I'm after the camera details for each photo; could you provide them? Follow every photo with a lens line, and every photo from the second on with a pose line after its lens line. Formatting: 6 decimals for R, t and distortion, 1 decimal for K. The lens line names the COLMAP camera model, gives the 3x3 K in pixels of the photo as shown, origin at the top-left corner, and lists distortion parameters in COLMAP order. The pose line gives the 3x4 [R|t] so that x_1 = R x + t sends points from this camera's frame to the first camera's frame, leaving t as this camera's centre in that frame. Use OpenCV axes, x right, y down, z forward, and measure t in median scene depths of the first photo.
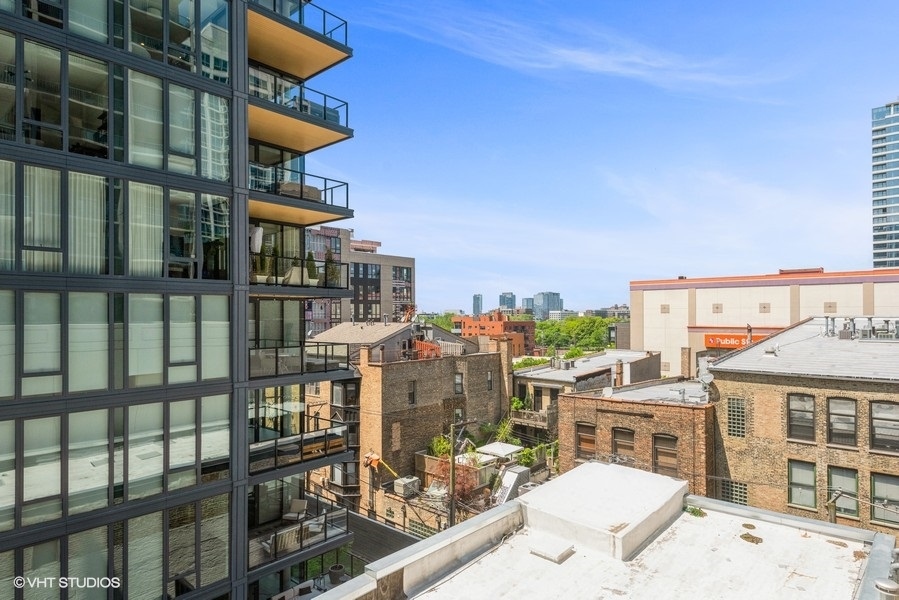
lens RADIAL K [[522.9, 0, 449.5], [0, 522.9, 300.0], [0, 0, 1]] dist [-0.000715, -0.000171]
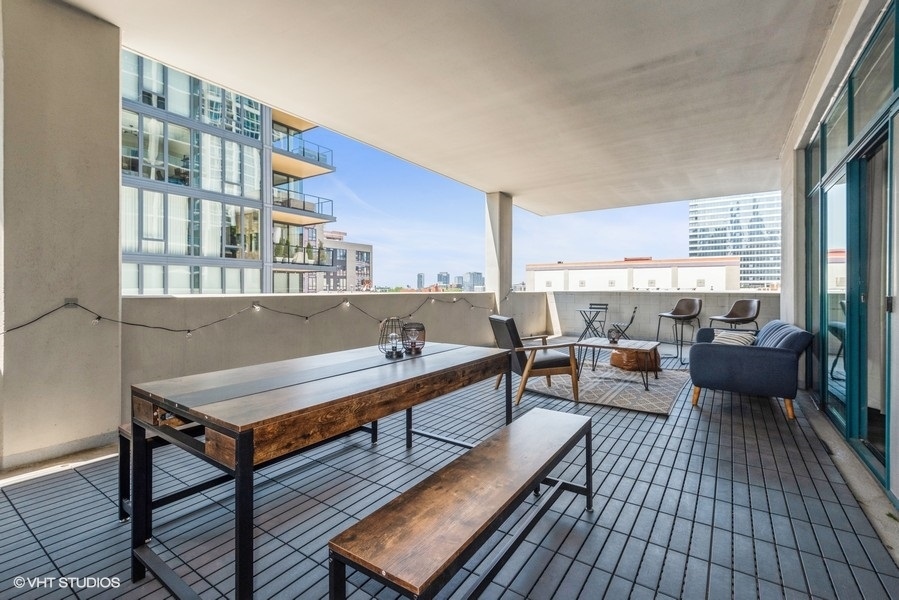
lens RADIAL K [[408.2, 0, 449.6], [0, 408.2, 286.2], [0, 0, 1]] dist [0.000710, 0.000061]
pose [[0.992385, 0.005706, 0.123042, 0.011401], [-0.008261, 0.999761, 0.020265, 0.012869], [-0.122897, -0.021127, 0.992195, -0.313656]]
